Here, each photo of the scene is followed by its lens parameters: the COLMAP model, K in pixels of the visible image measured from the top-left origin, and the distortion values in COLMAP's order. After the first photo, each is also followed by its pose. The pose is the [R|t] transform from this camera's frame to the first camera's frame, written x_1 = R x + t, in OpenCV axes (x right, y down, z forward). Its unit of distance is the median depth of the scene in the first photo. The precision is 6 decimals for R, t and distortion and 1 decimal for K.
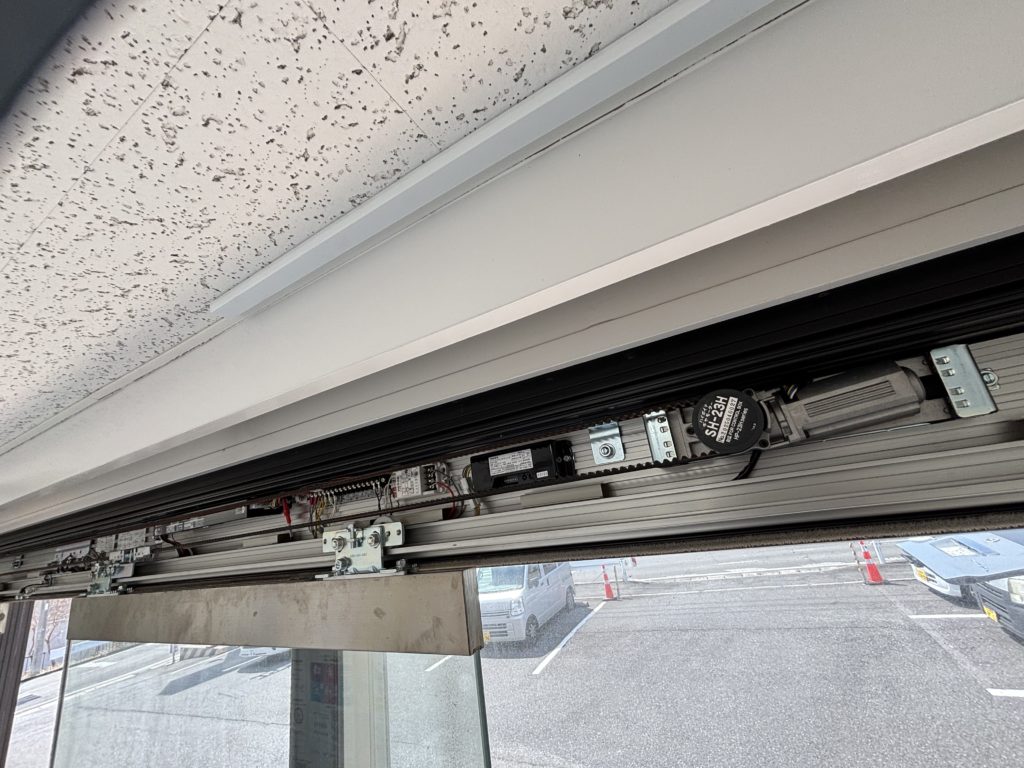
lens RADIAL K [[410.1, 0, 515.7], [0, 410.1, 385.3], [0, 0, 1]] dist [0.000313, 0.001888]
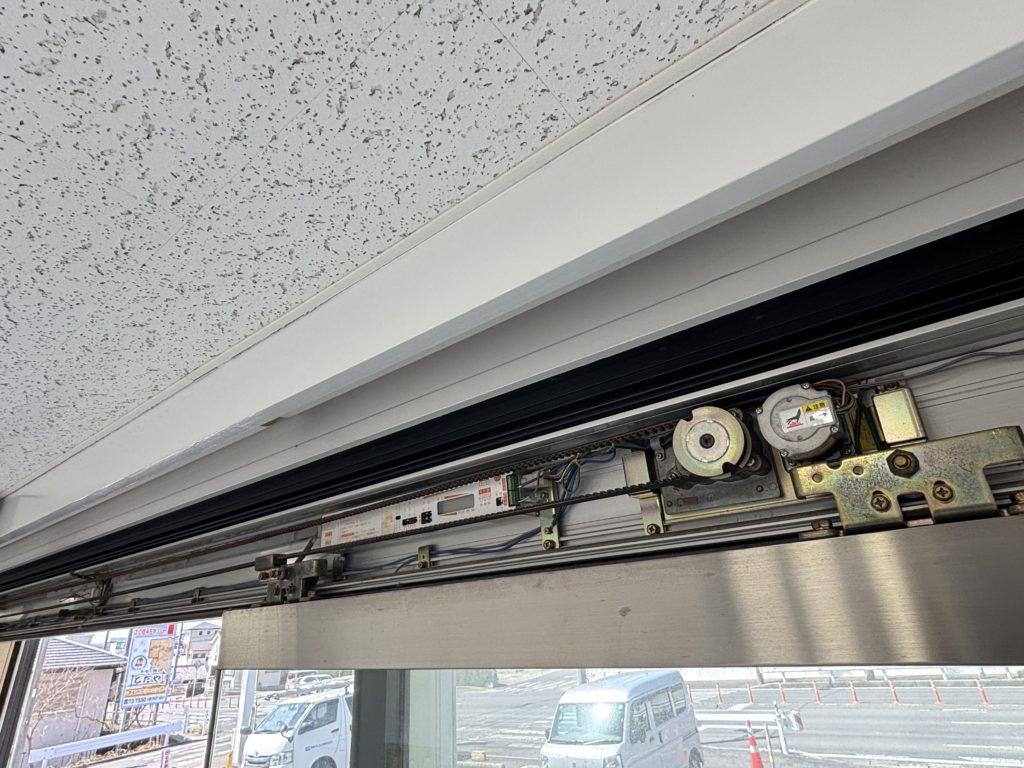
lens RADIAL K [[535.9, 0, 510.3], [0, 535.9, 384.4], [0, 0, 1]] dist [0.004582, -0.001348]
pose [[0.975742, 0.043463, -0.214565, 0.024677], [-0.055662, 0.997139, -0.051138, 0.259735], [0.211729, 0.061840, 0.975370, -0.378502]]
